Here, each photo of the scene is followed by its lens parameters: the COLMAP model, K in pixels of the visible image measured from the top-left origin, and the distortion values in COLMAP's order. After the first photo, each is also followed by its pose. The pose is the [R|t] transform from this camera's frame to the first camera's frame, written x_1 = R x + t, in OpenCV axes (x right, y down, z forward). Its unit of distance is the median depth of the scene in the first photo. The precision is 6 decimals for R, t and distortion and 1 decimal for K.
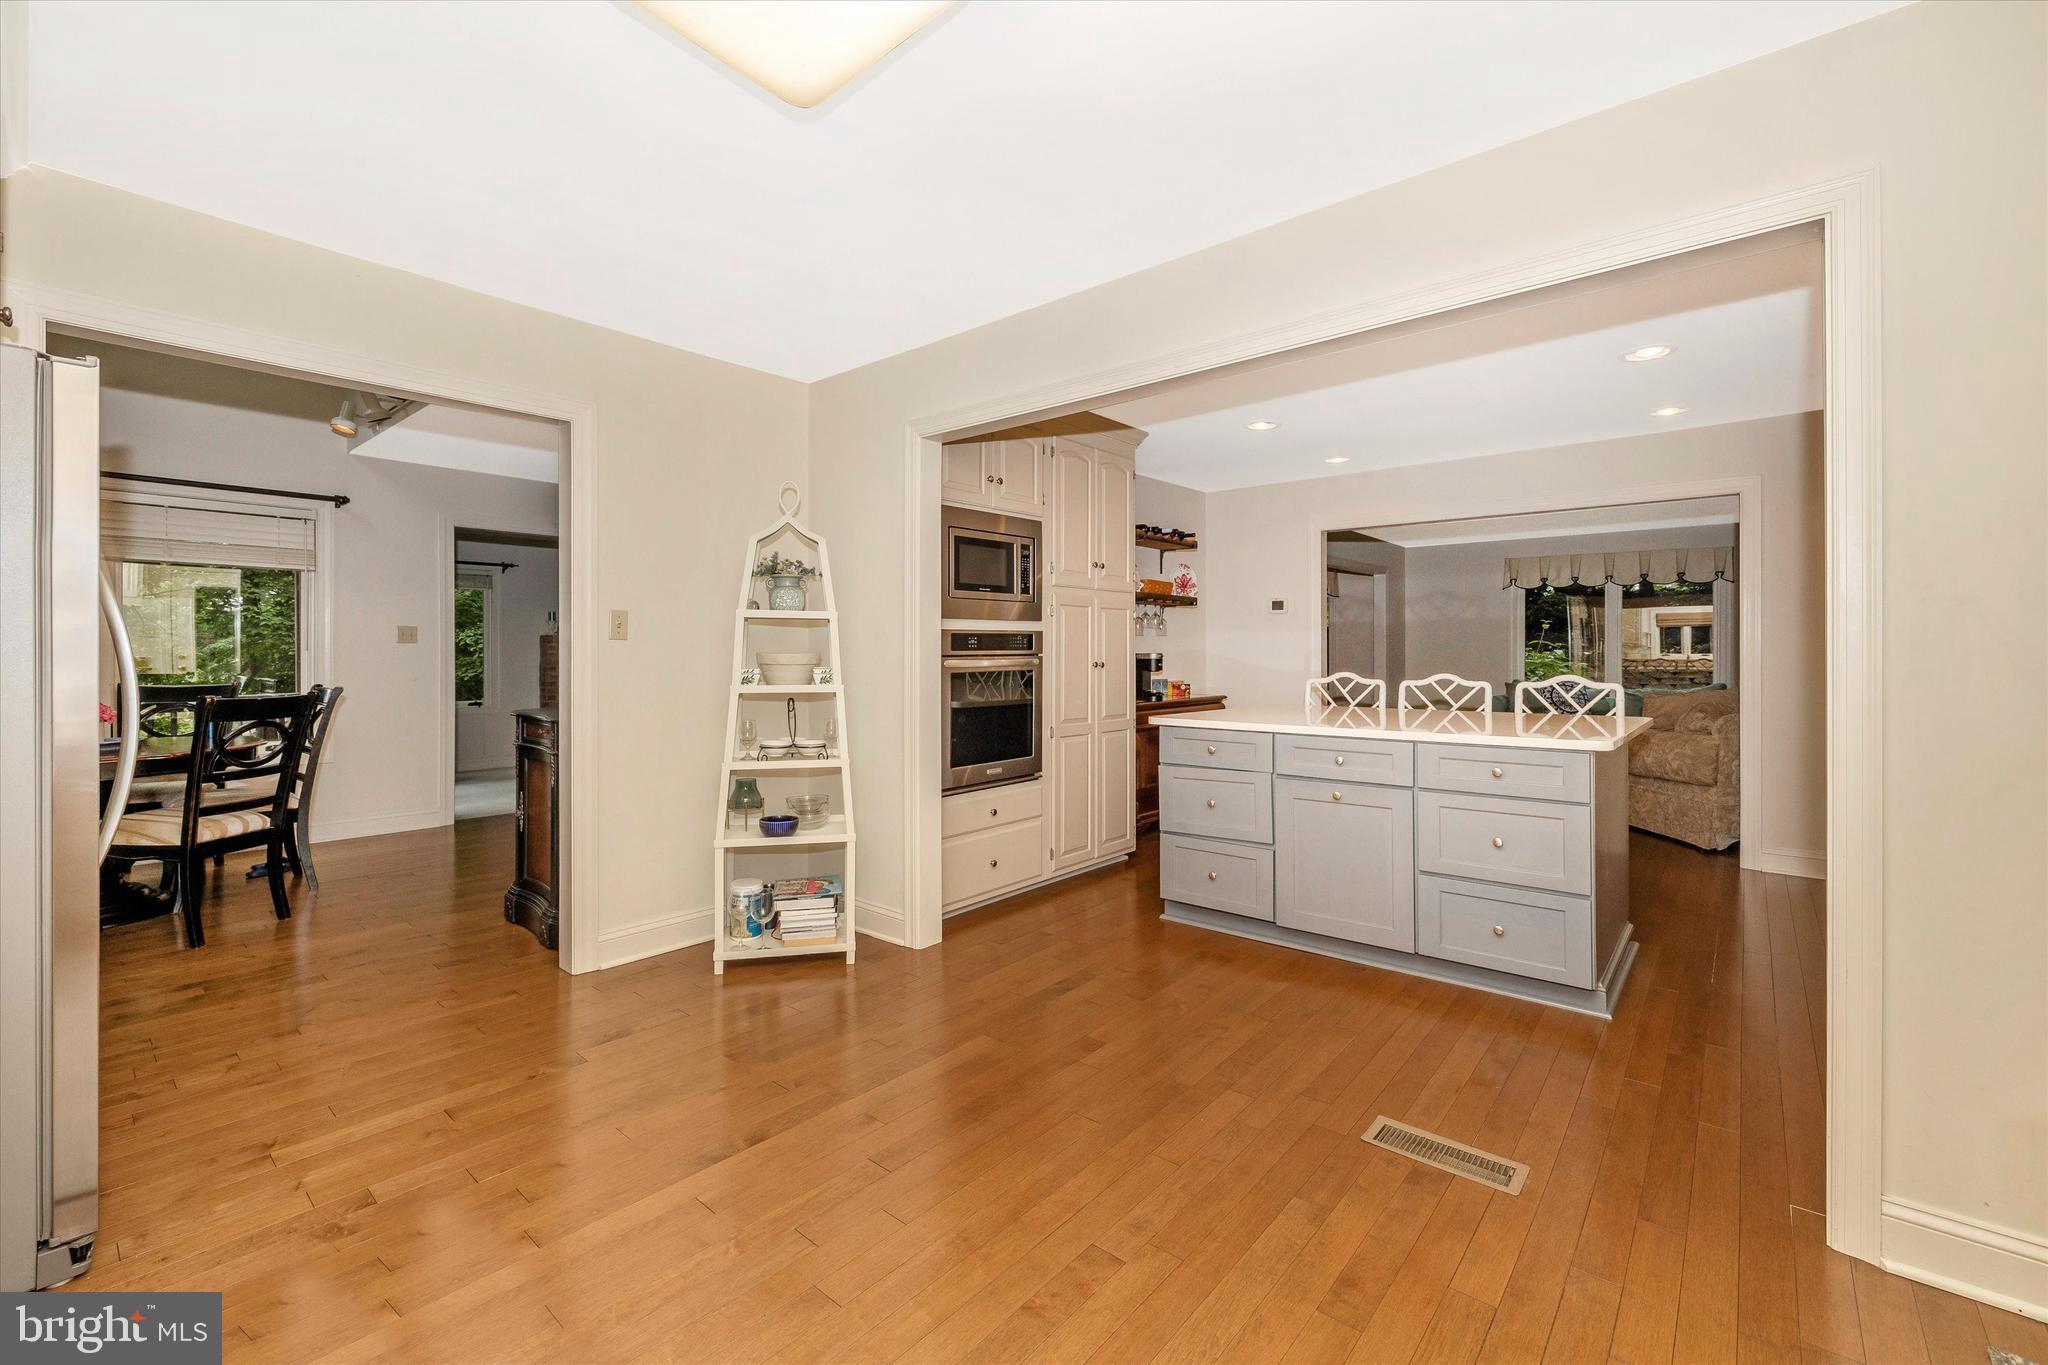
lens RADIAL K [[870.4, 0, 1019.6], [0, 870.4, 654.4], [0, 0, 1]] dist [-0.002471, -0.000060]
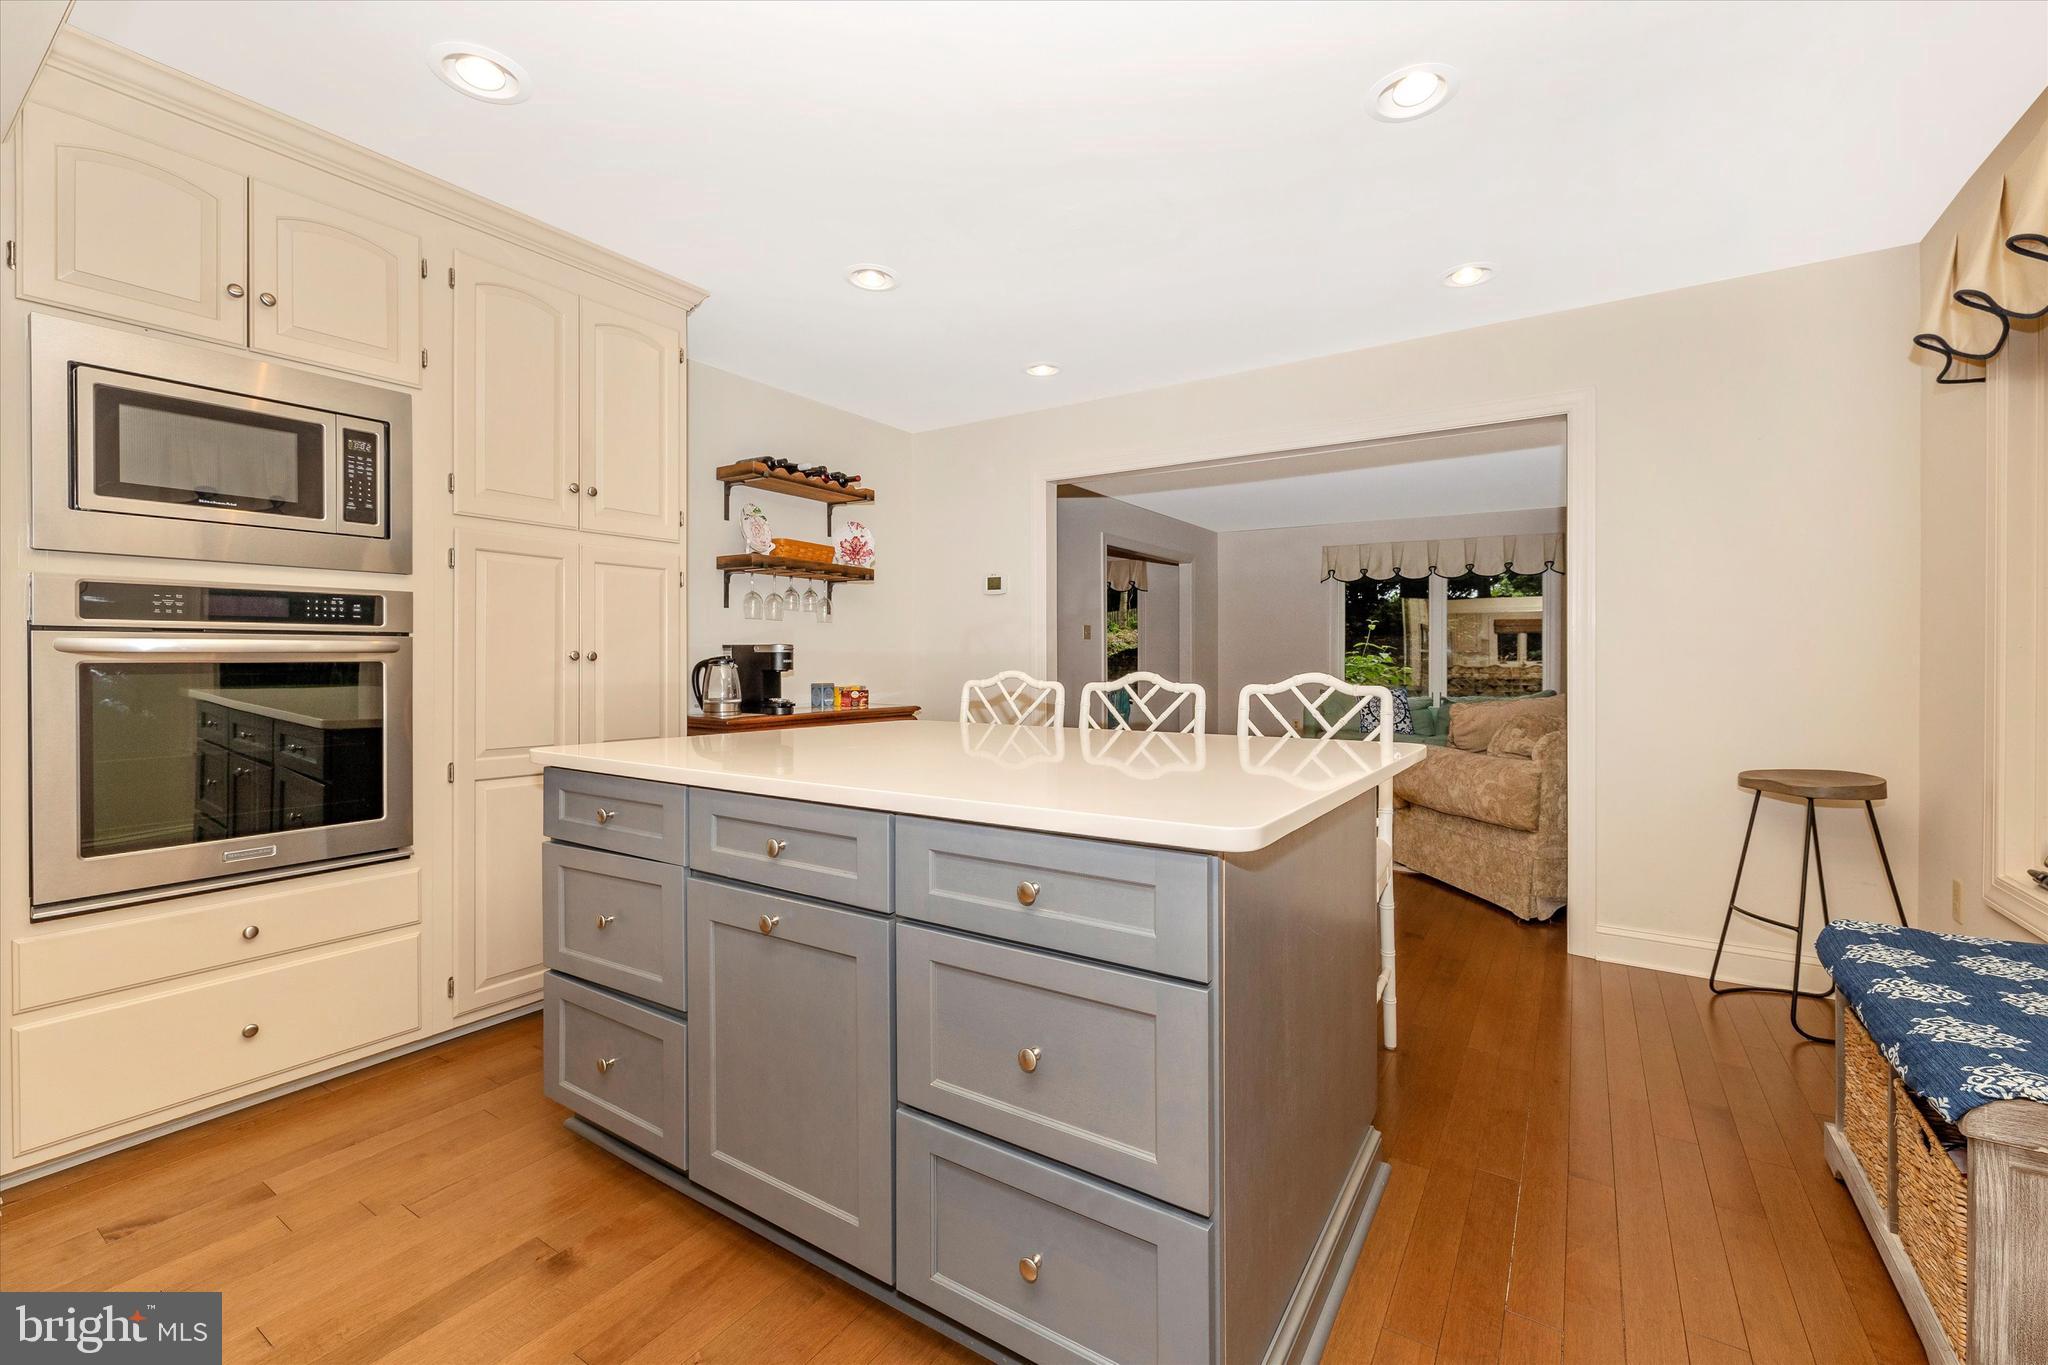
lens RADIAL K [[867.2, 0, 1013.1], [0, 867.2, 662.6], [0, 0, 1]] dist [-0.000875, 0.000048]
pose [[0.992970, 0.003896, 0.118303, 0.255796], [-0.003788, 0.999992, -0.001139, 0.012973], [-0.118306, 0.000683, 0.992977, 0.303628]]
